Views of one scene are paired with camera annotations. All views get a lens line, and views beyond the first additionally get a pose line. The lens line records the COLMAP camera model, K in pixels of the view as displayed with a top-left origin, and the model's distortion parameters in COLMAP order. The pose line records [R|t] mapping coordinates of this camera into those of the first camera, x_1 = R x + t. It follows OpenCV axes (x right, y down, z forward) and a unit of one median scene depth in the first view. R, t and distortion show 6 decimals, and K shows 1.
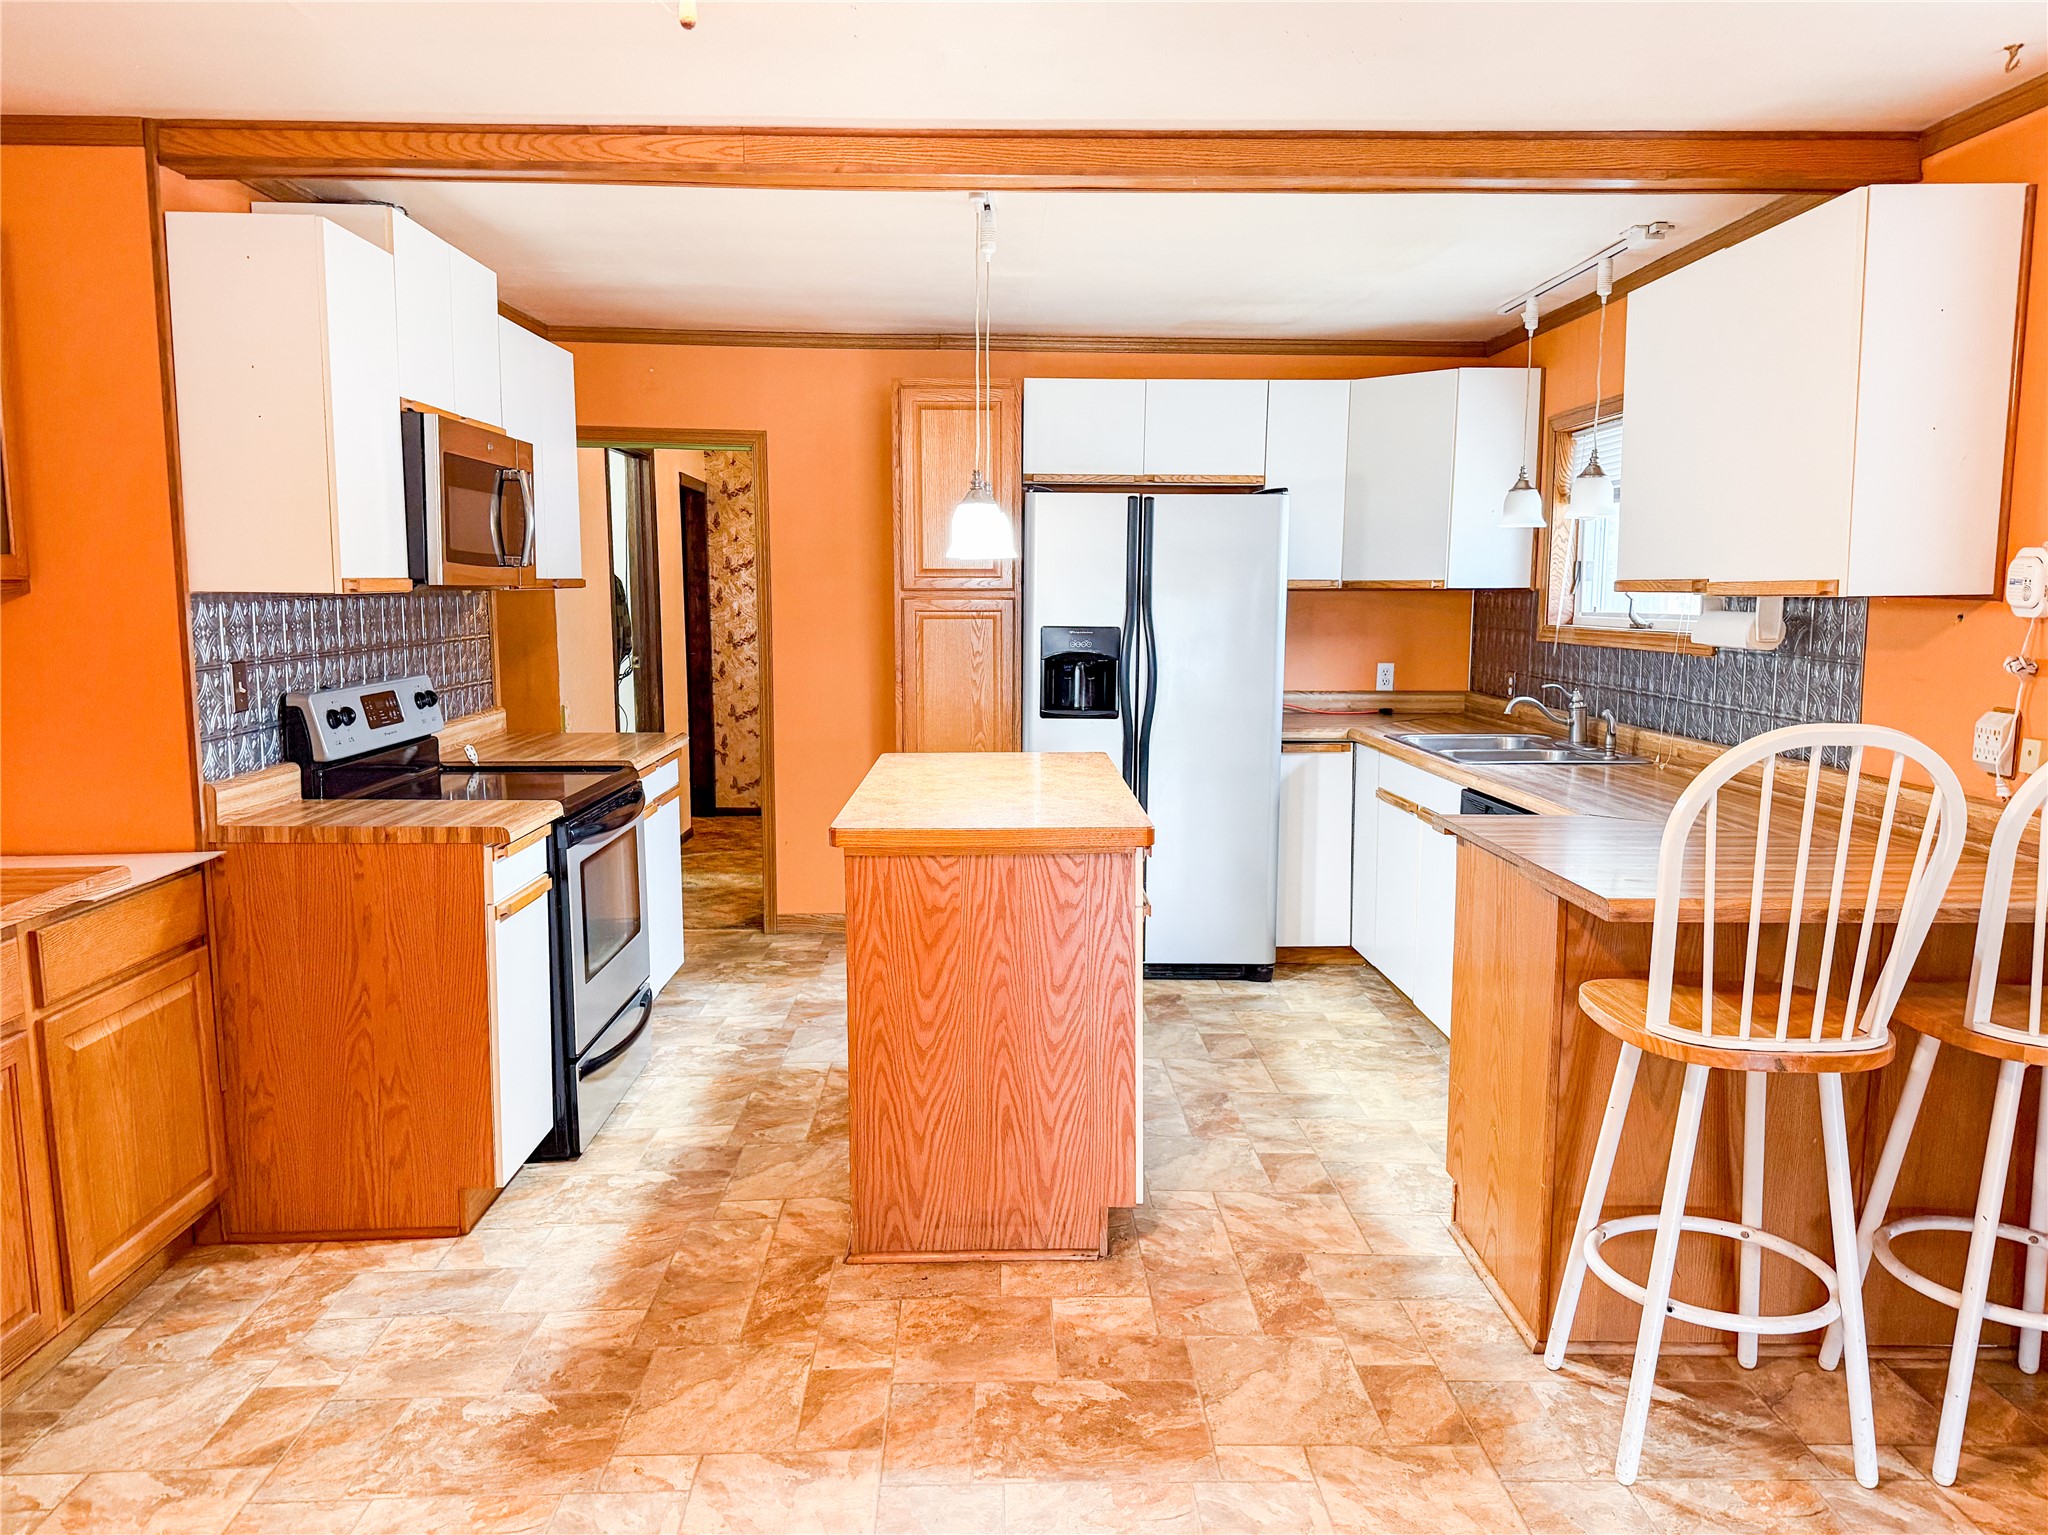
lens RADIAL K [[1484.1, 0, 1014.7], [0, 1484.1, 779.3], [0, 0, 1]] dist [0.107520, -0.142324]
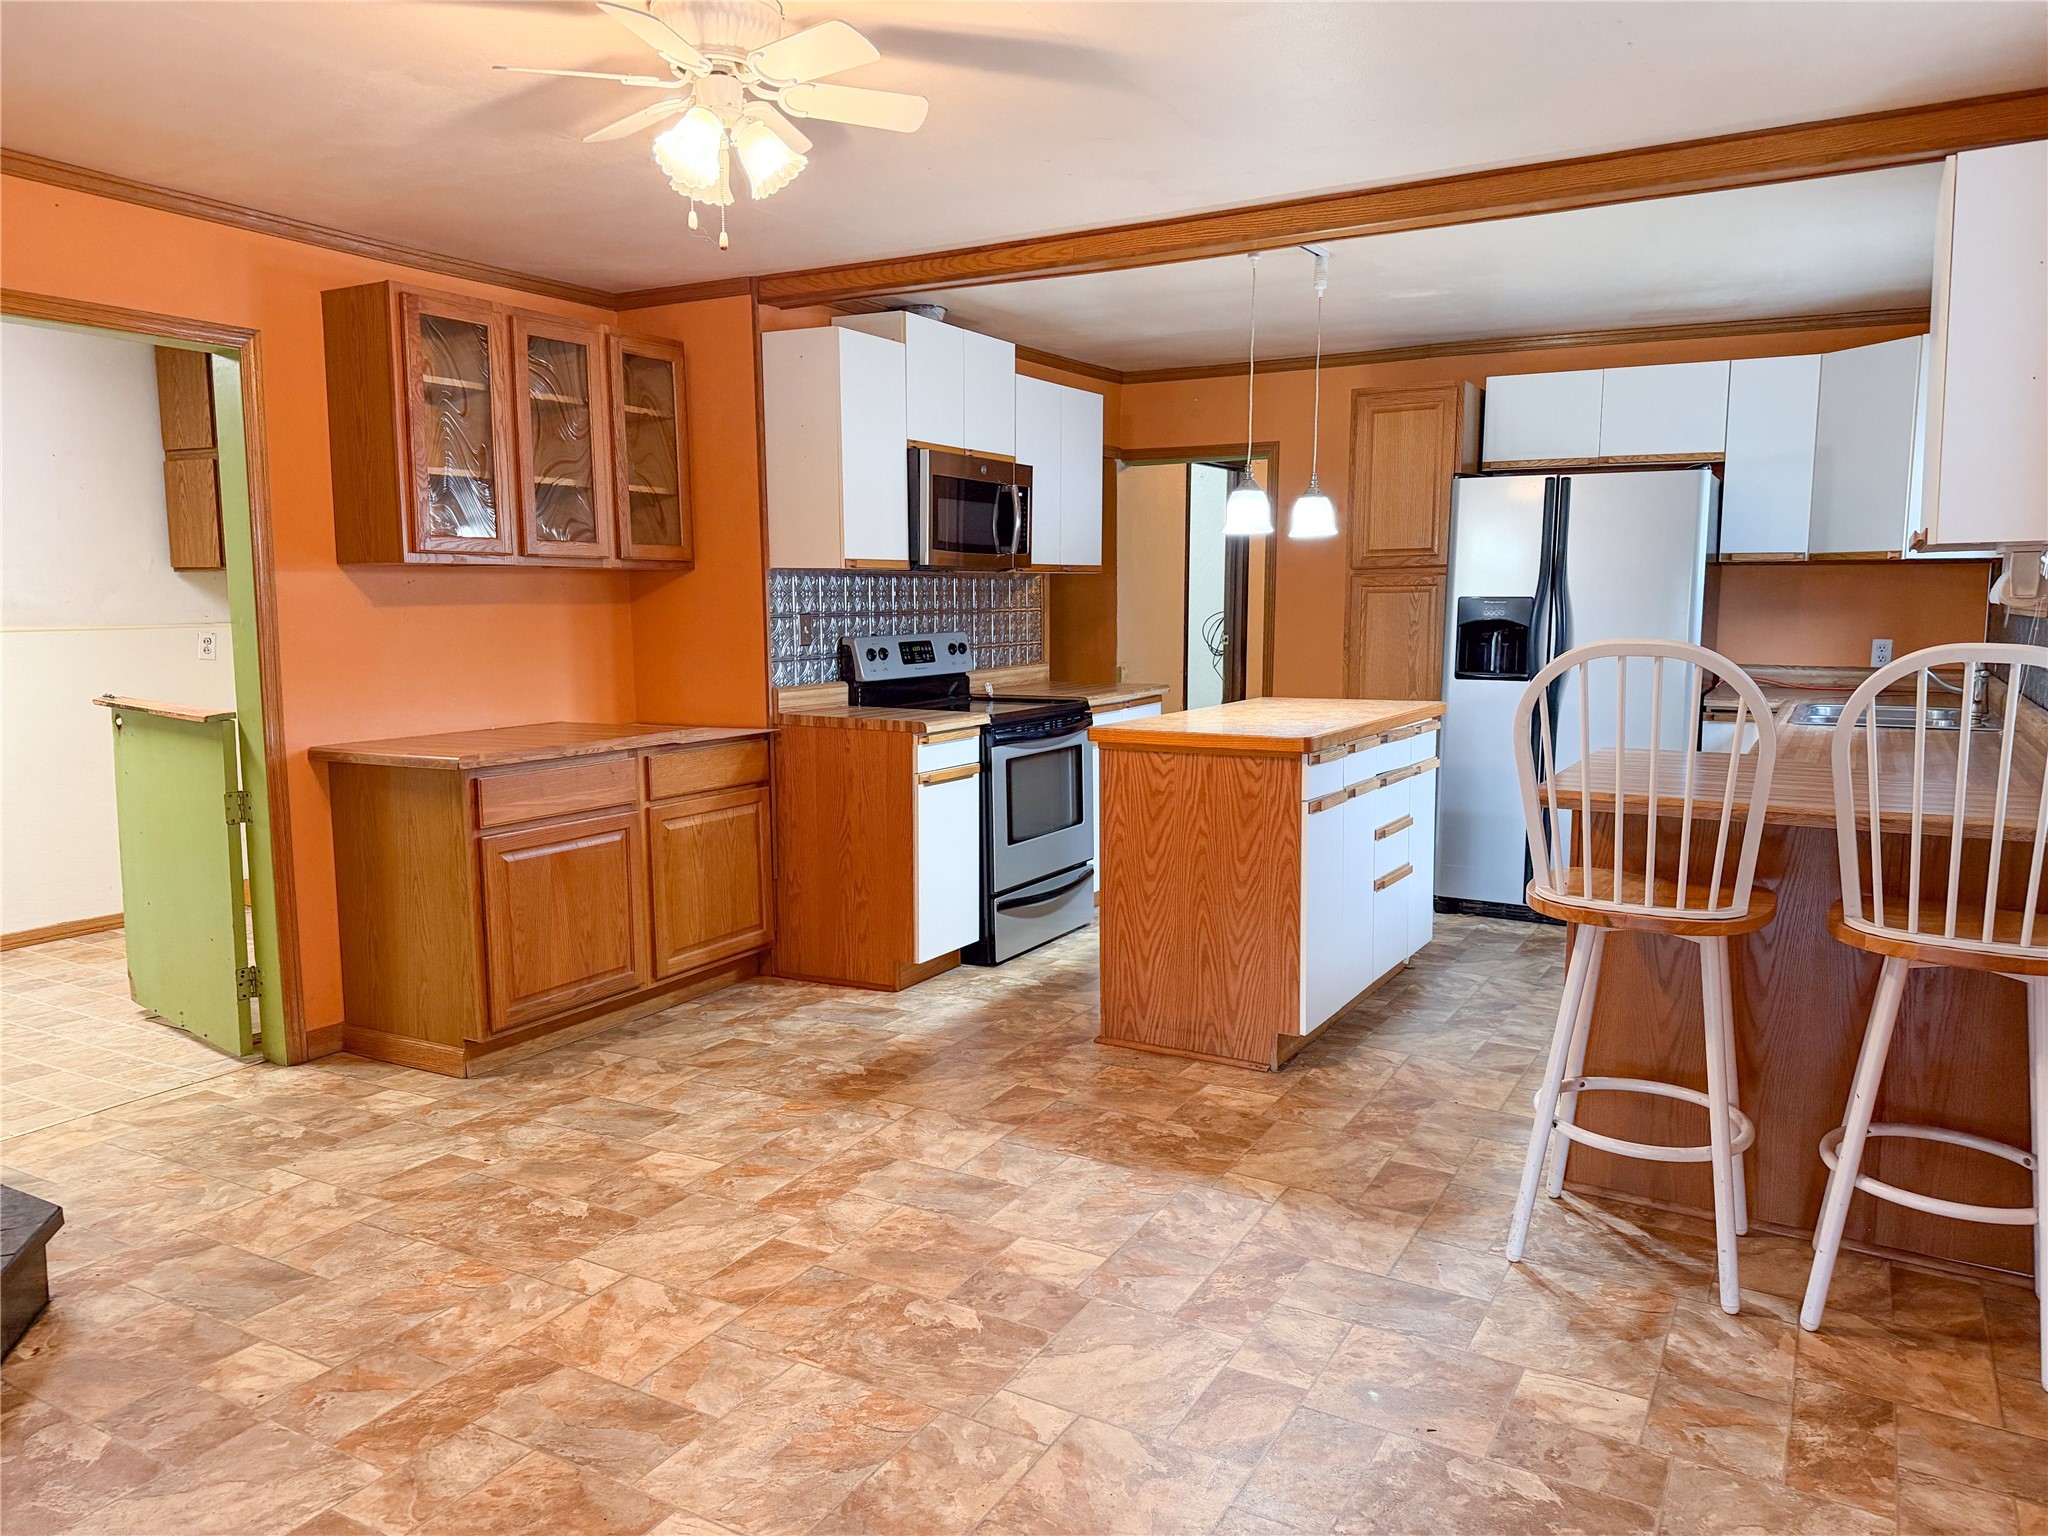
lens RADIAL K [[1419.9, 0, 1028.4], [0, 1419.9, 774.6], [0, 0, 1]] dist [0.168237, -0.280918]
pose [[0.857223, 0.060684, -0.511357, 0.496511], [-0.062026, 0.997970, 0.014453, 0.058439], [0.511196, 0.019328, 0.859247, -0.177118]]
